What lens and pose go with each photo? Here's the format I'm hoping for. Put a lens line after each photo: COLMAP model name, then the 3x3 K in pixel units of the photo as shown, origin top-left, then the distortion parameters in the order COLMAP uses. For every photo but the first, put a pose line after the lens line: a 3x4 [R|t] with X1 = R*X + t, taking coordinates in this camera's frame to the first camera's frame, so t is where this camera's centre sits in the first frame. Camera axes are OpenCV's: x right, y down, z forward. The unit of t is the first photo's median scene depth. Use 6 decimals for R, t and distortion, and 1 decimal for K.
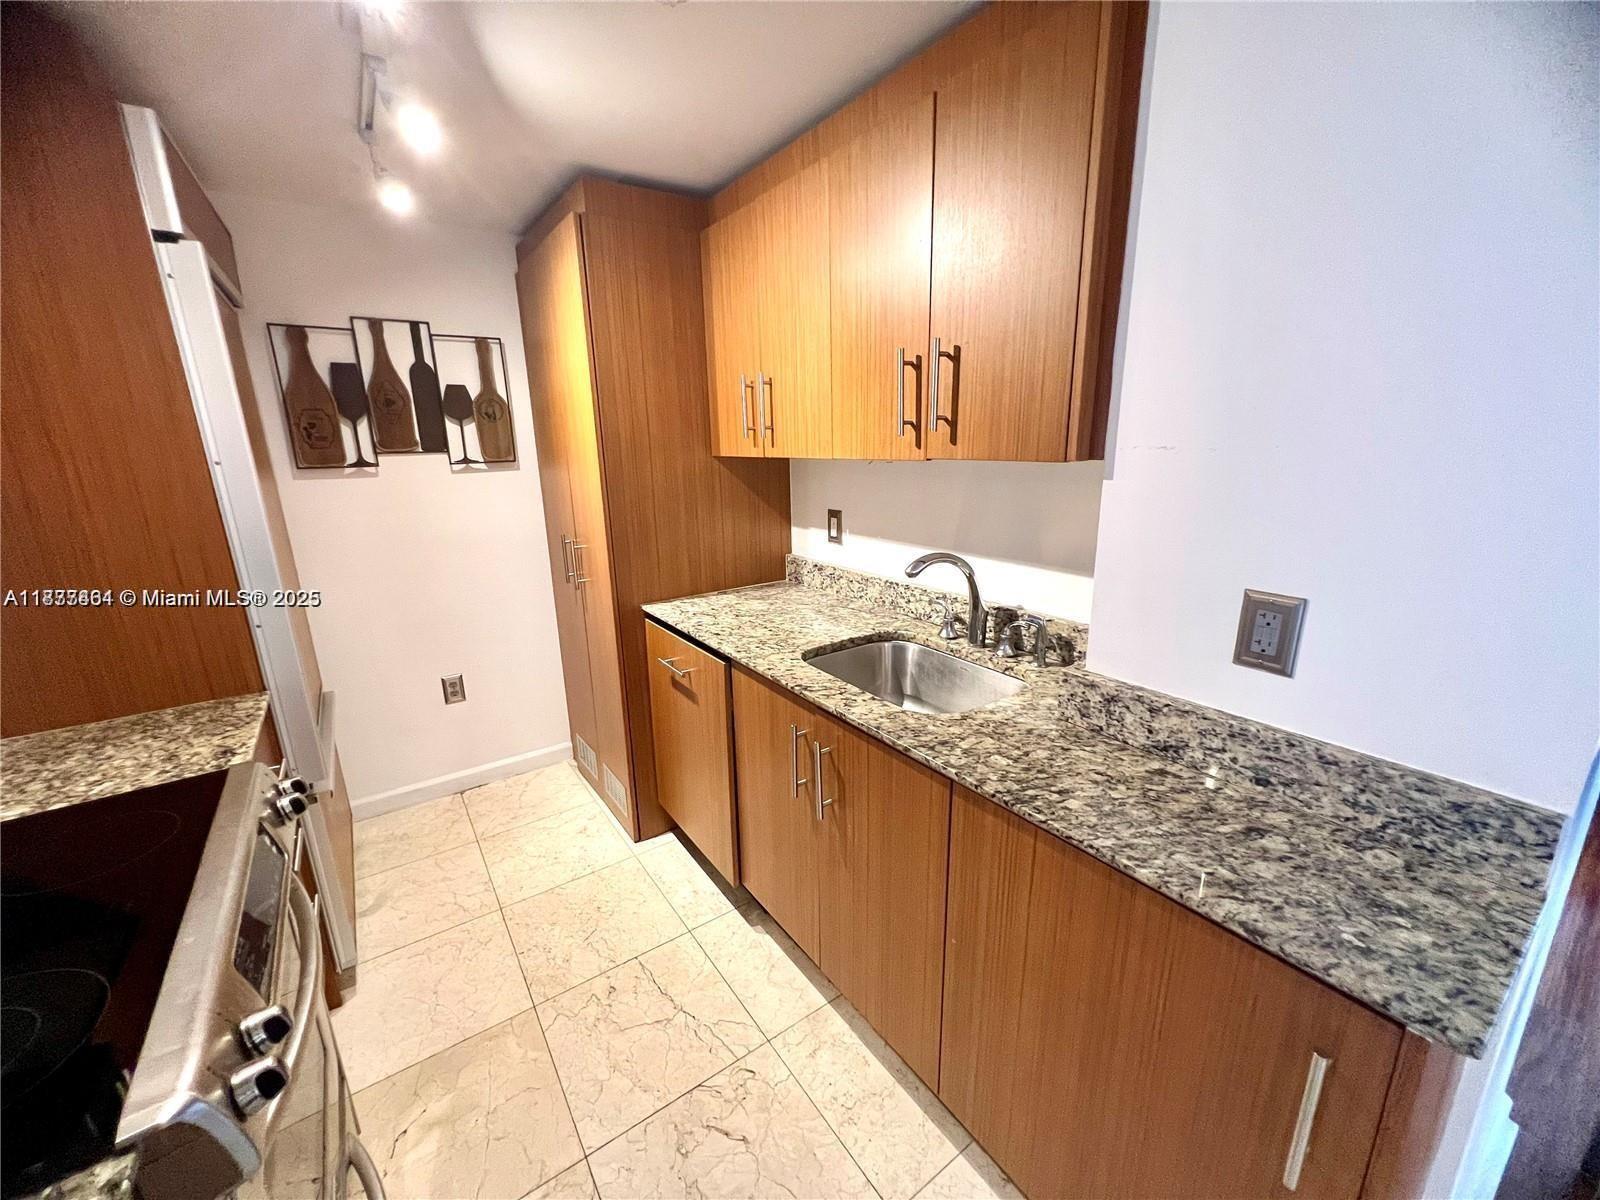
lens RADIAL K [[635.0, 0, 801.5], [0, 635.0, 598.7], [0, 0, 1]] dist [-0.001876, 0.000579]
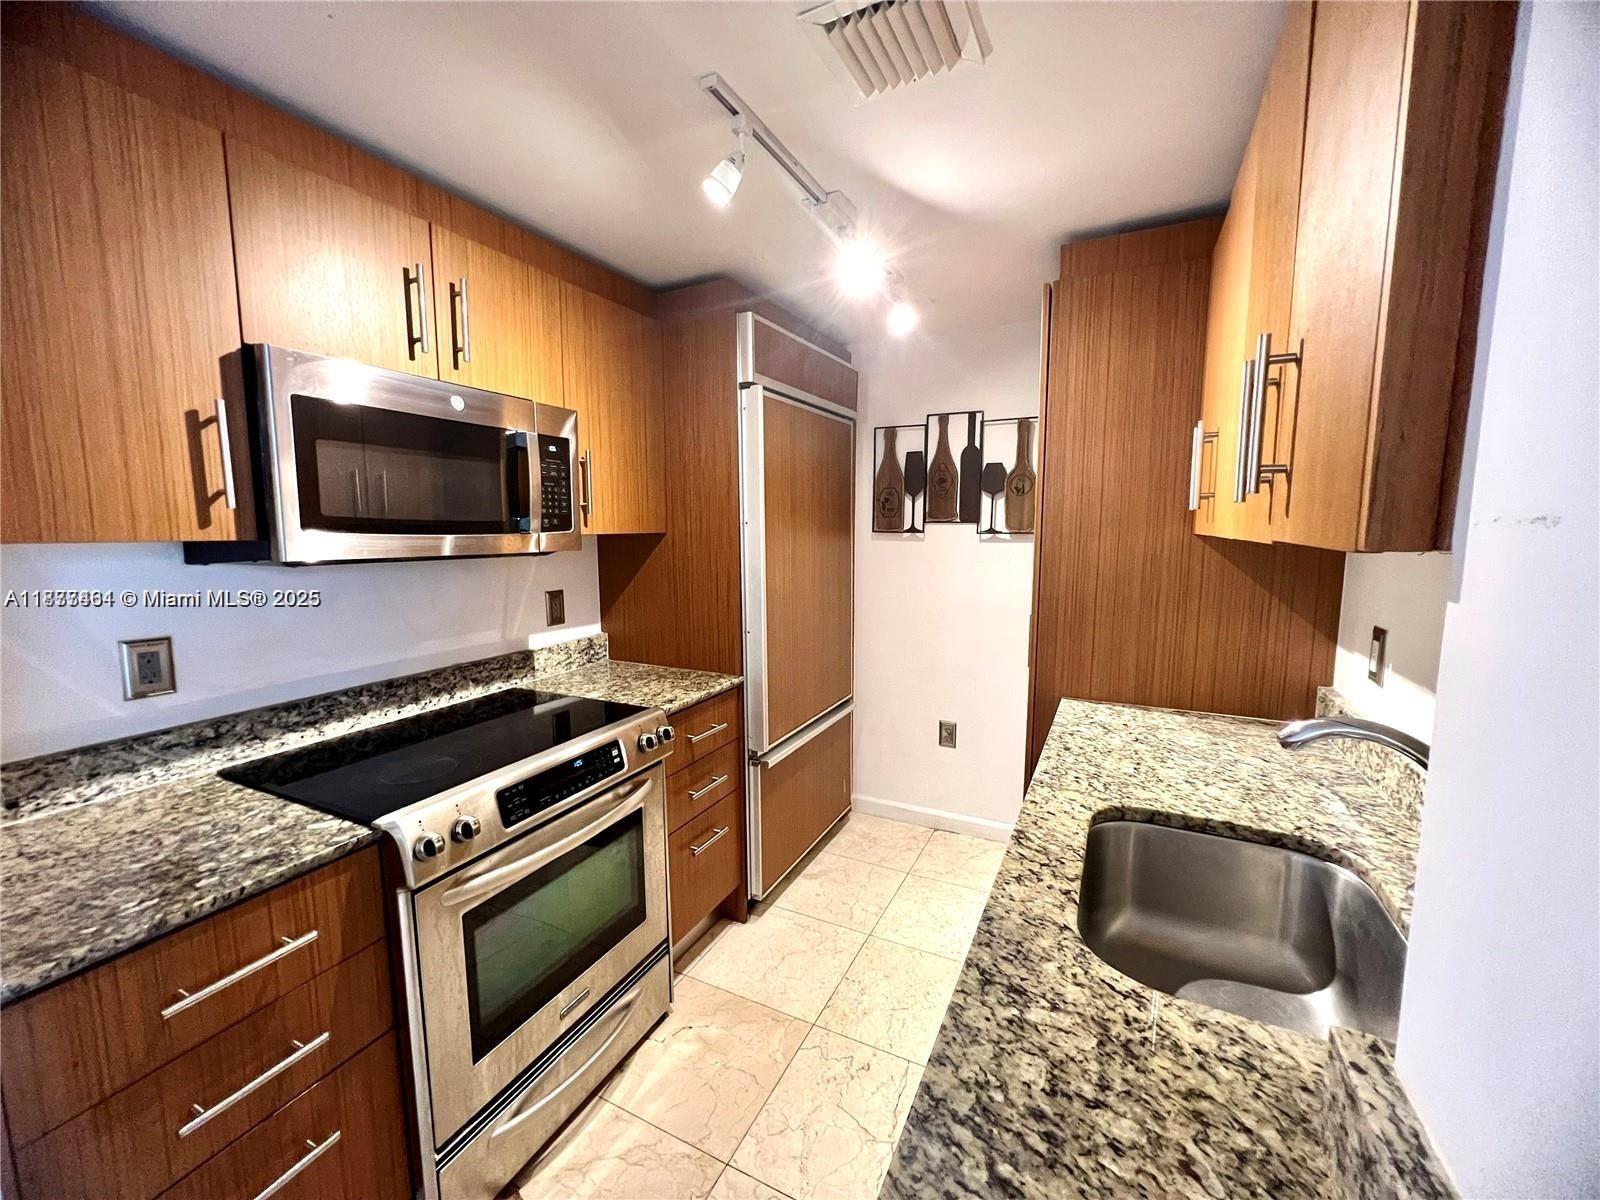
lens RADIAL K [[642.0, 0, 802.3], [0, 642.0, 600.1], [0, 0, 1]] dist [-0.001741, 0.000016]
pose [[0.478051, 0.124322, -0.869489, 0.334688], [-0.225050, 0.974223, 0.015563, -0.055233], [0.849011, 0.188238, 0.493707, 0.245494]]
